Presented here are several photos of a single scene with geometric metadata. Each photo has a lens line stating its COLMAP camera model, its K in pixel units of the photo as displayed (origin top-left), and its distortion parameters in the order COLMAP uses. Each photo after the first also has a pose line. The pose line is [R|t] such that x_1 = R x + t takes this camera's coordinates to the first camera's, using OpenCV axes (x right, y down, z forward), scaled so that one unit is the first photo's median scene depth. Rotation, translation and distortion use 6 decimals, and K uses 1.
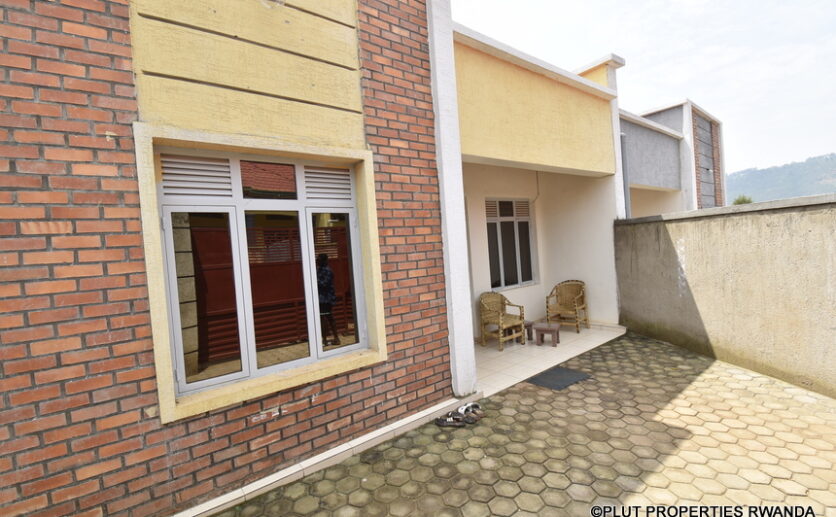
lens RADIAL K [[370.8, 0, 418.0], [0, 370.8, 261.3], [0, 0, 1]] dist [-0.019031, -0.000012]
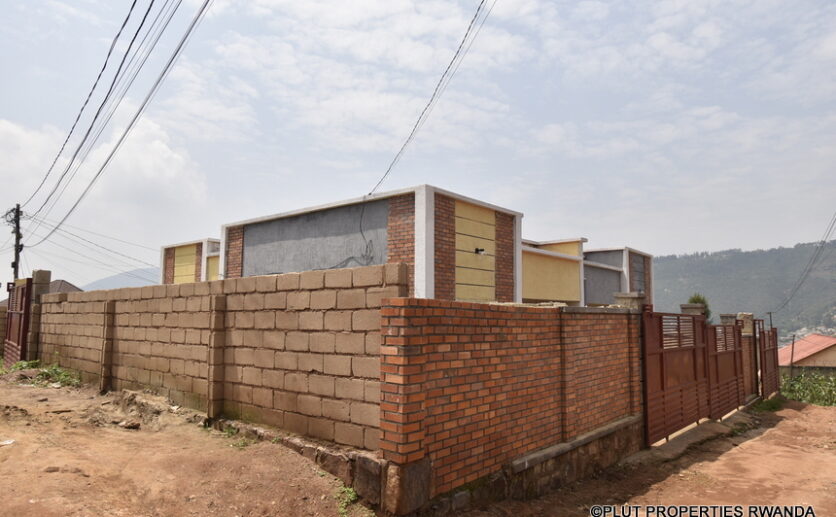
lens RADIAL K [[551.0, 0, 418.0], [0, 551.0, 258.5], [0, 0, 1]] dist [0.001719, 0.001007]
pose [[0.972618, 0.103825, 0.207928, -0.825570], [-0.072195, 0.985379, -0.154326, 0.024163], [-0.220911, 0.135089, 0.965893, -1.466225]]
